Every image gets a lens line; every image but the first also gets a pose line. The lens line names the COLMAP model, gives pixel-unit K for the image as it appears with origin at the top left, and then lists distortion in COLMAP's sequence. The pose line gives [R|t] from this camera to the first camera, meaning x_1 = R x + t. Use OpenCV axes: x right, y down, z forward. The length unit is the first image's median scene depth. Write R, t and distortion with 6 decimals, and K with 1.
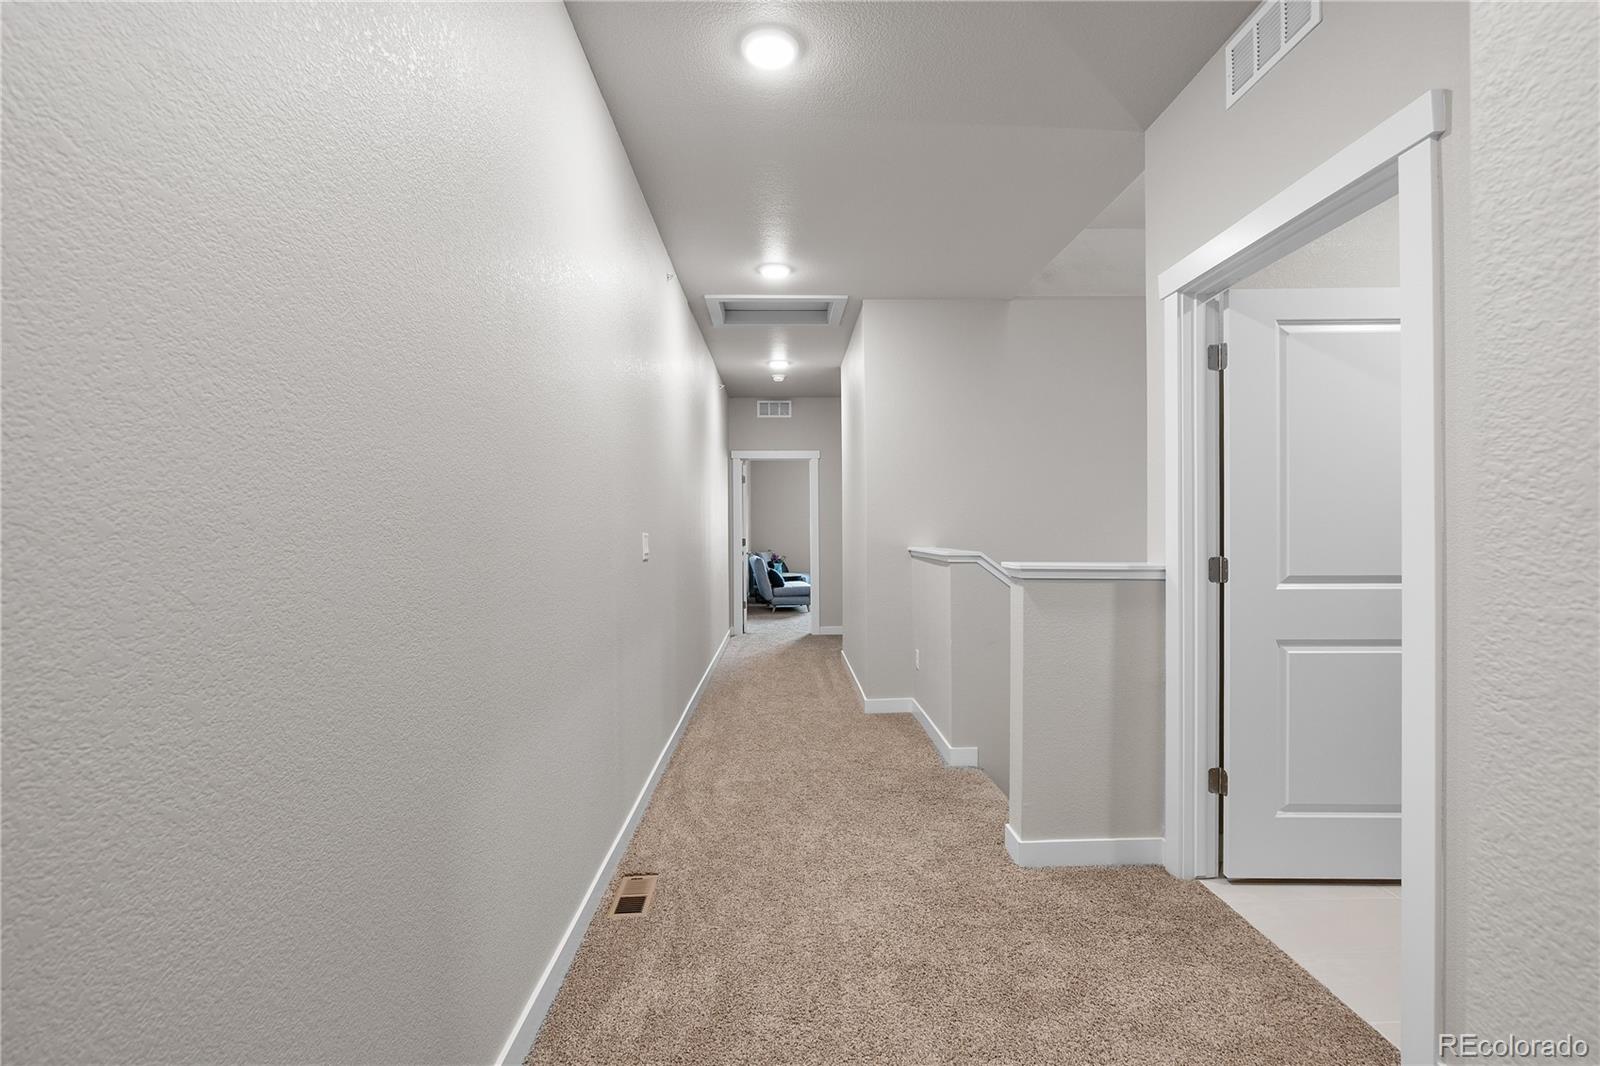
lens RADIAL K [[735.3, 0, 800.0], [0, 735.3, 533.0], [0, 0, 1]] dist [-0.004848, -0.000509]
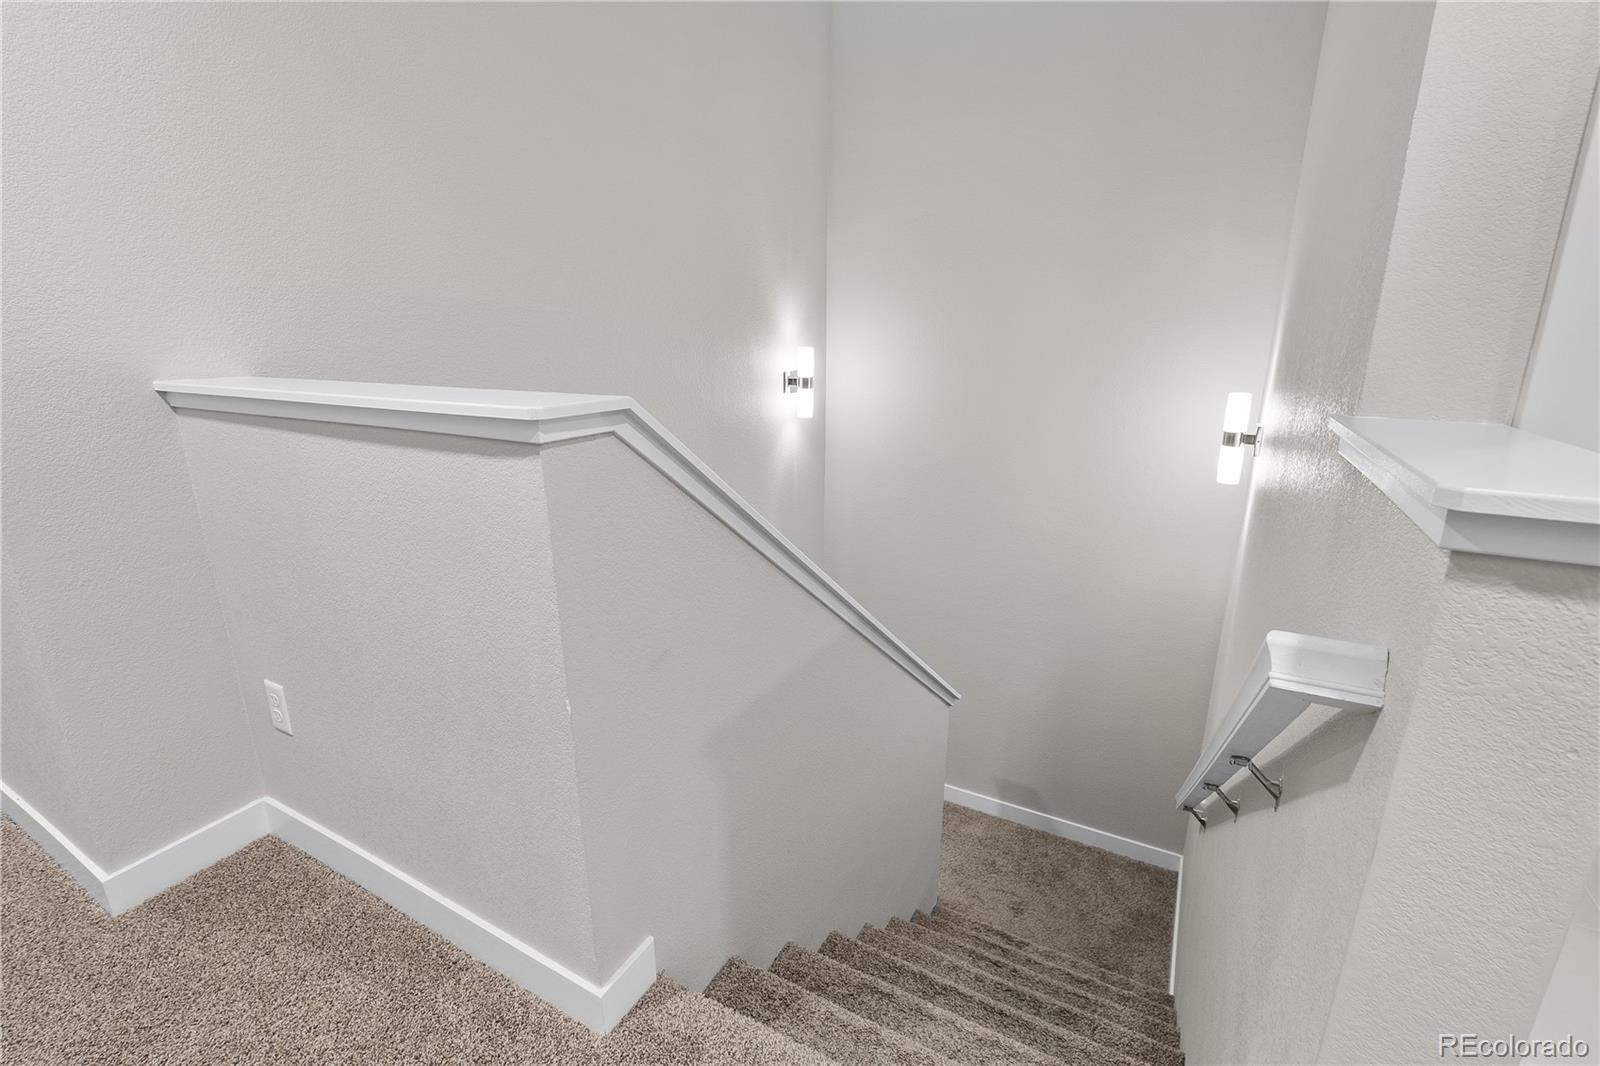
lens RADIAL K [[735.3, 0, 800.0], [0, 735.3, 533.0], [0, 0, 1]] dist [-0.004848, -0.000509]
pose [[0.517501, -0.225046, 0.825559, 0.017848], [0.003722, 0.965378, 0.260827, 0.001445], [-0.855675, -0.131905, 0.500422, 0.604280]]
